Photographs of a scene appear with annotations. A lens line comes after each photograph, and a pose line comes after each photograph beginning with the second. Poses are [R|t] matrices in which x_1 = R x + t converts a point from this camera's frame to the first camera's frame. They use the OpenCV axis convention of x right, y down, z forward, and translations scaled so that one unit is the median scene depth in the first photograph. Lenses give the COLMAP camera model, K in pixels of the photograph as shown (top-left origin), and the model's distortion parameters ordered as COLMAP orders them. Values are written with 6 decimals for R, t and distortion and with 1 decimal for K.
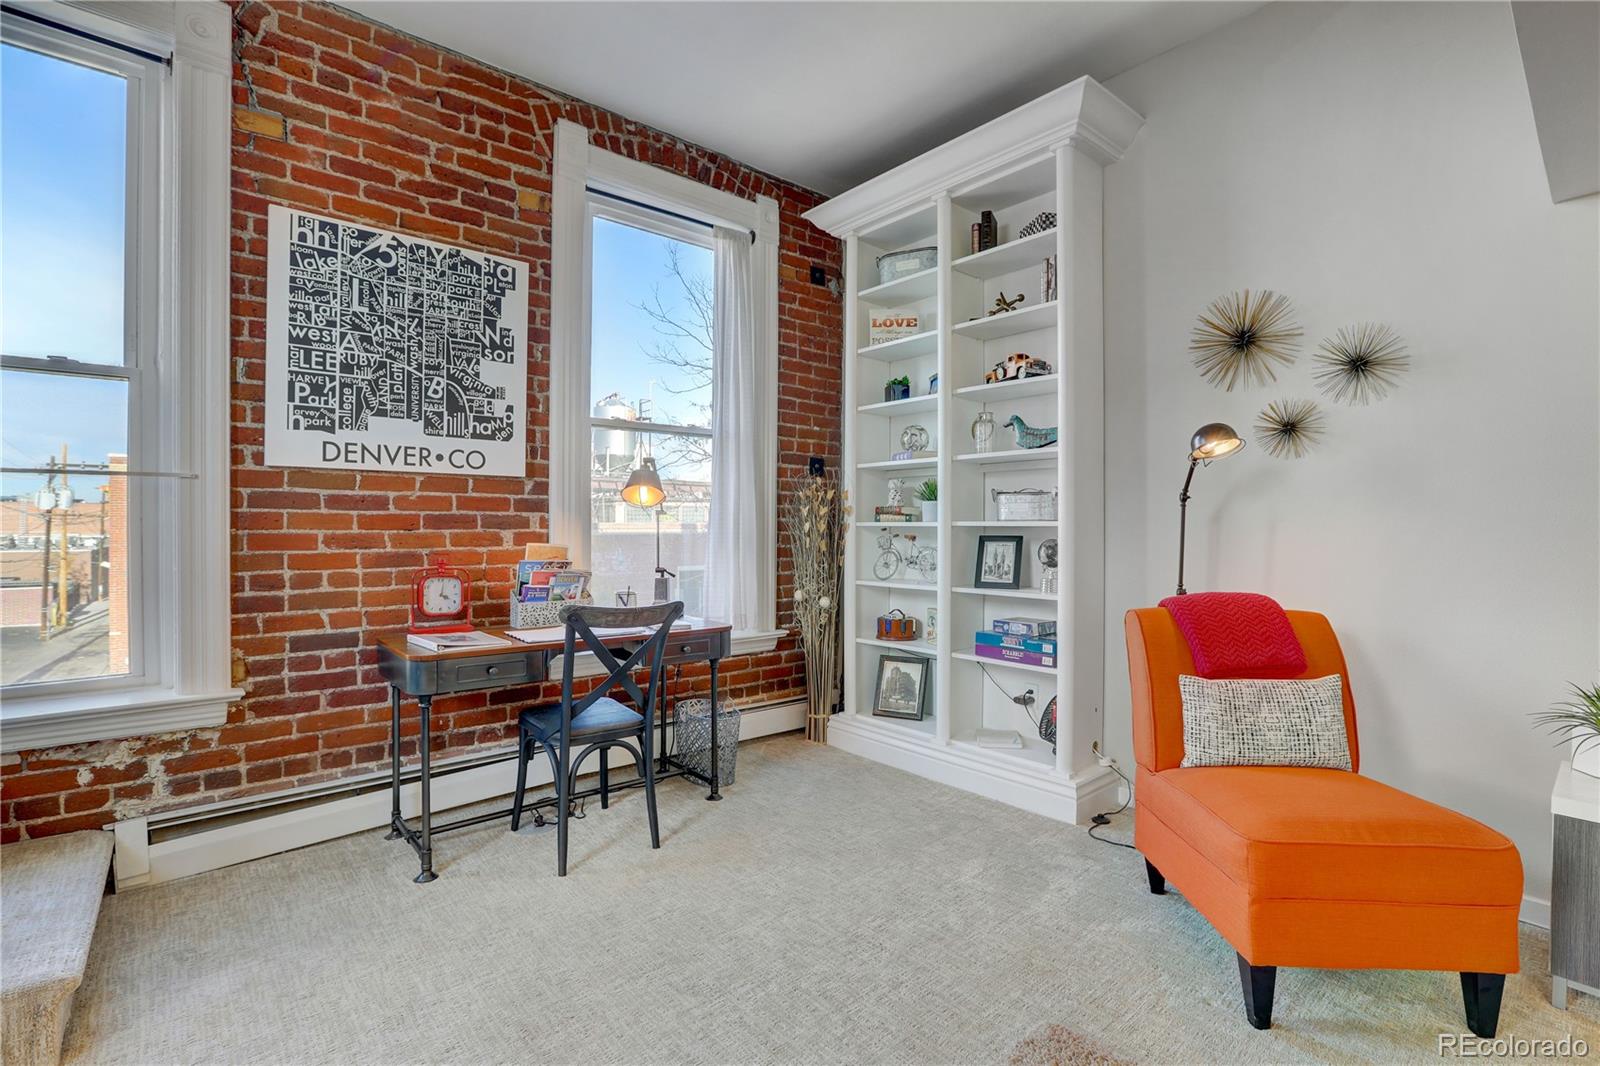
lens RADIAL K [[734.6, 0, 811.9], [0, 734.6, 532.6], [0, 0, 1]] dist [-0.055625, 0.018172]
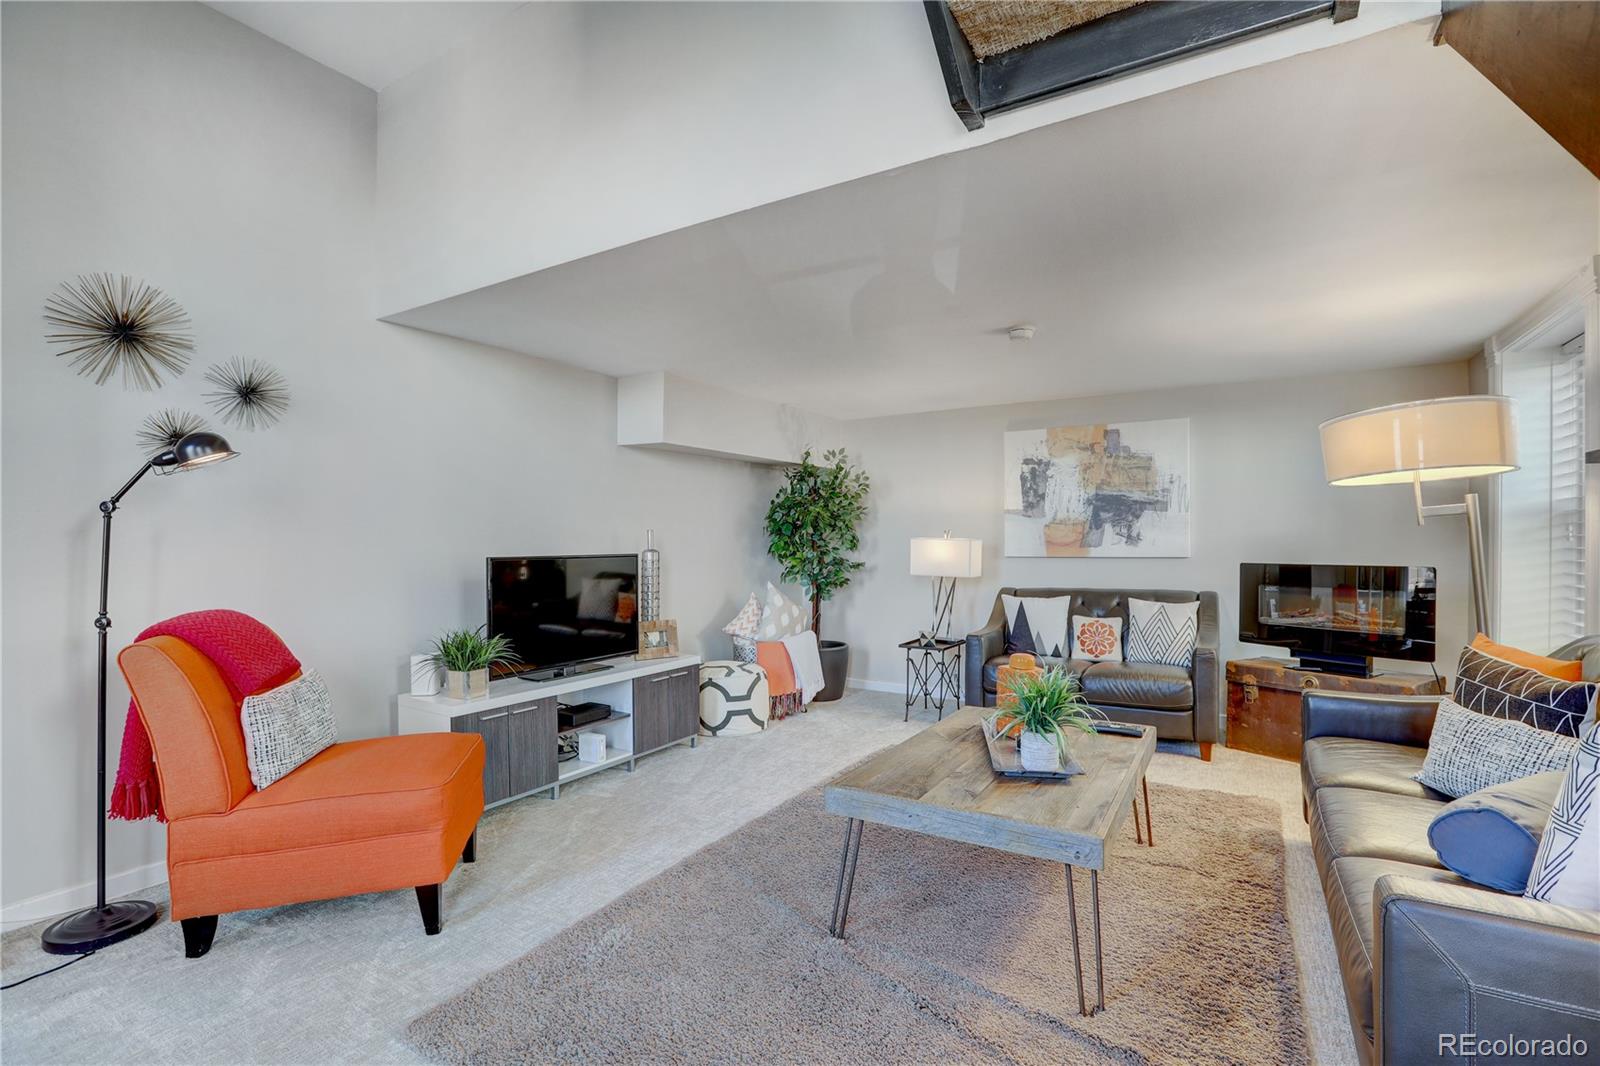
lens RADIAL K [[734.6, 0, 804.0], [0, 734.6, 539.8], [0, 0, 1]] dist [-0.055625, 0.018172]
pose [[-0.299200, -0.009351, 0.954145, -0.513831], [0.005322, 0.999920, 0.011469, -0.015806], [-0.954176, 0.008509, -0.299126, 0.473875]]
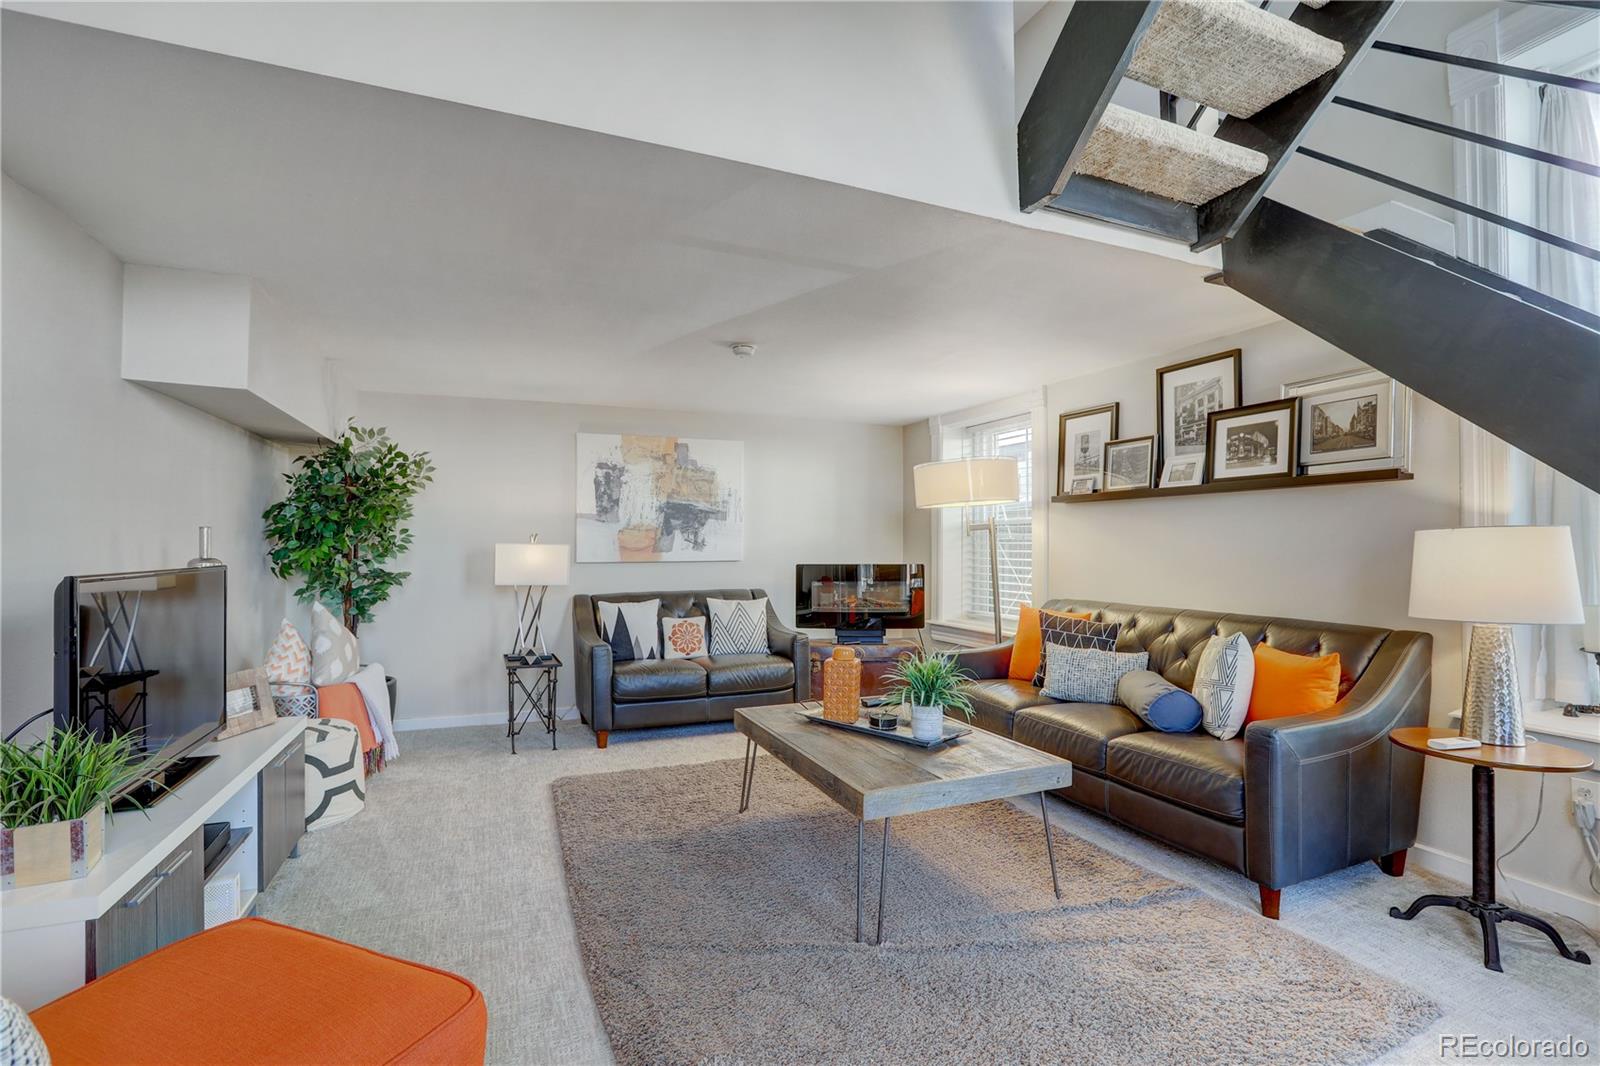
lens RADIAL K [[734.6, 0, 810.7], [0, 734.6, 535.2], [0, 0, 1]] dist [-0.055625, 0.018172]
pose [[-0.949481, -0.005930, 0.313767, 0.044874], [-0.007749, 0.999960, -0.004549, -0.011487], [-0.313728, -0.006751, -0.949489, 0.974446]]
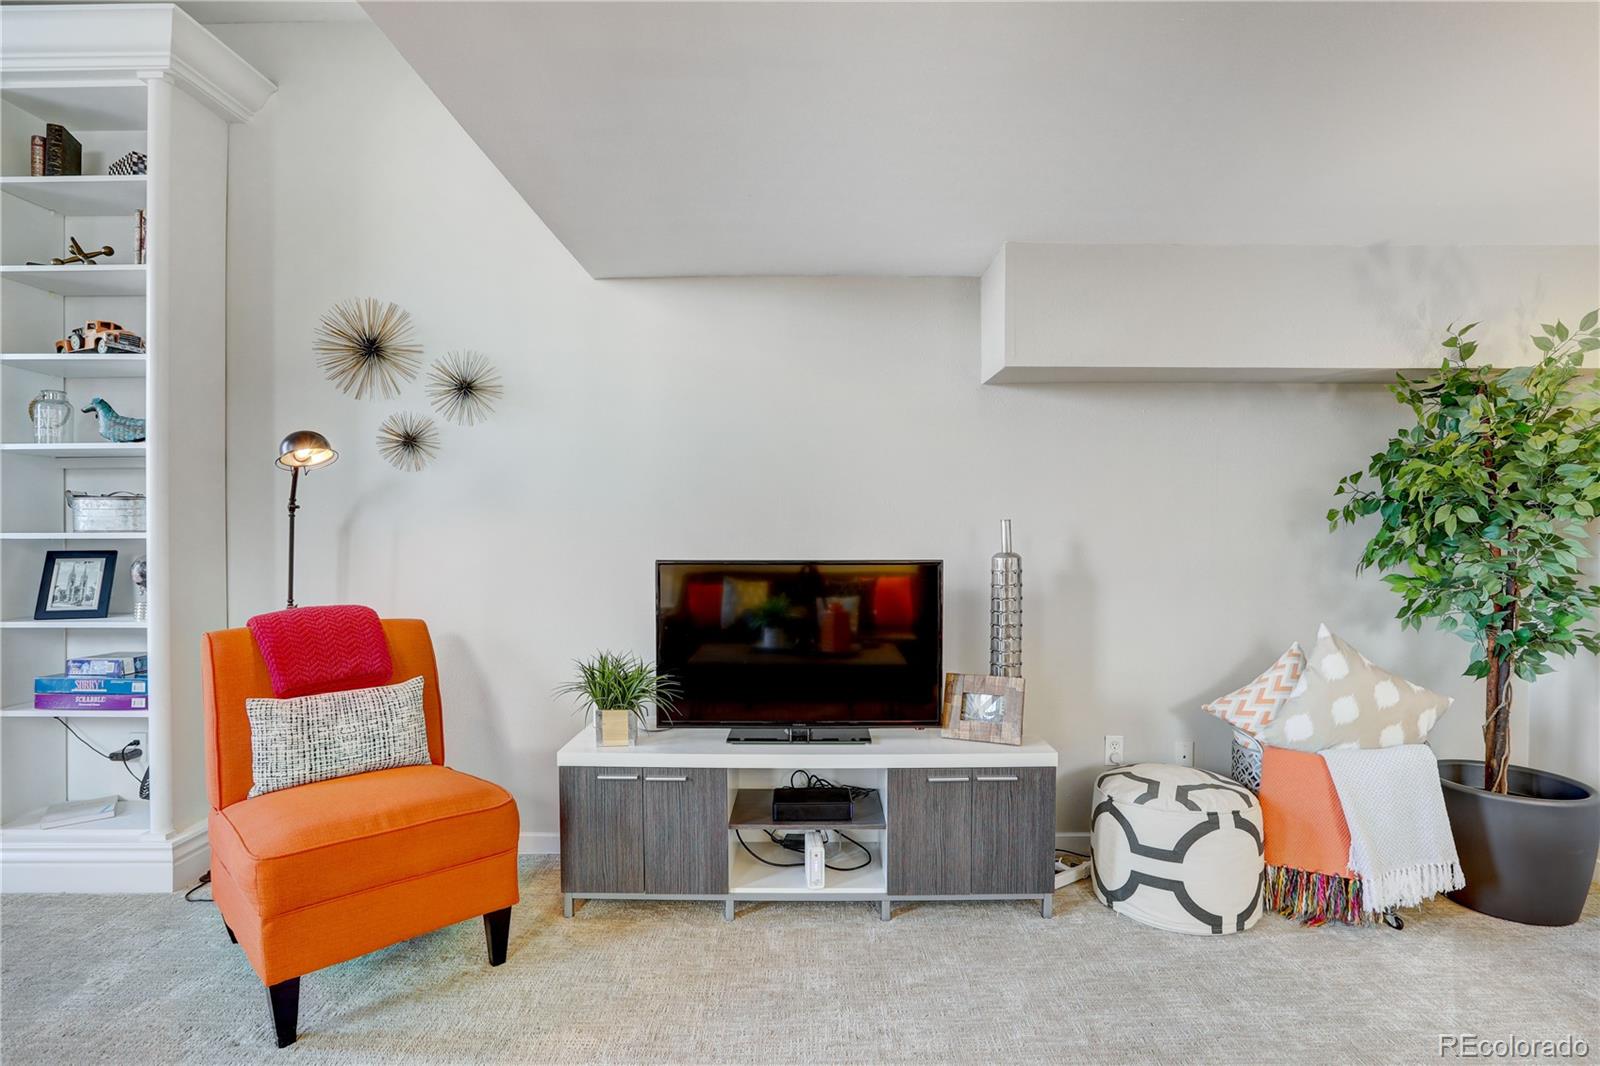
lens RADIAL K [[787.6, 0, 811.1], [0, 787.6, 540.9], [0, 0, 1]] dist [-0.027775, 0.006976]
pose [[0.654890, -0.014165, 0.755591, 0.191358], [0.011836, 0.999894, 0.008486, -0.005483], [-0.755631, 0.003386, 0.654989, -0.167710]]
